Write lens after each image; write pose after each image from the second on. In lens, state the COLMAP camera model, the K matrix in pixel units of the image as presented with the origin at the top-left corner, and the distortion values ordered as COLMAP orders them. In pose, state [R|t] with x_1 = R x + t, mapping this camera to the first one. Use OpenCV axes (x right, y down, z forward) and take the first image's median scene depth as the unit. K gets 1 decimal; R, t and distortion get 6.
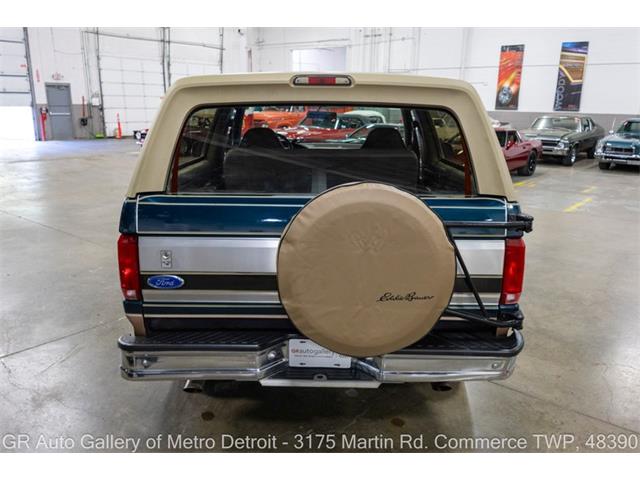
lens RADIAL K [[531.7, 0, 319.9], [0, 531.7, 246.6], [0, 0, 1]] dist [0.002668, -0.004736]
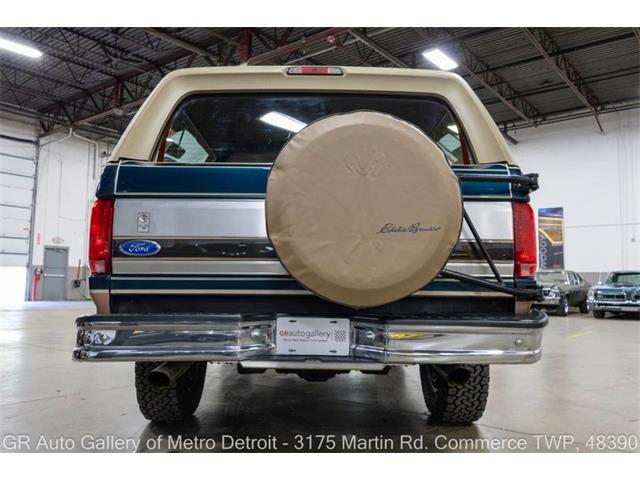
lens RADIAL K [[534.7, 0, 320.0], [0, 534.7, 240.0], [0, 0, 1]] dist [0.004405, -0.002790]
pose [[0.999877, -0.000244, 0.015660, -0.001507], [0.005669, 0.937726, -0.347329, 0.355203], [-0.014600, 0.347375, 0.937612, 0.142765]]
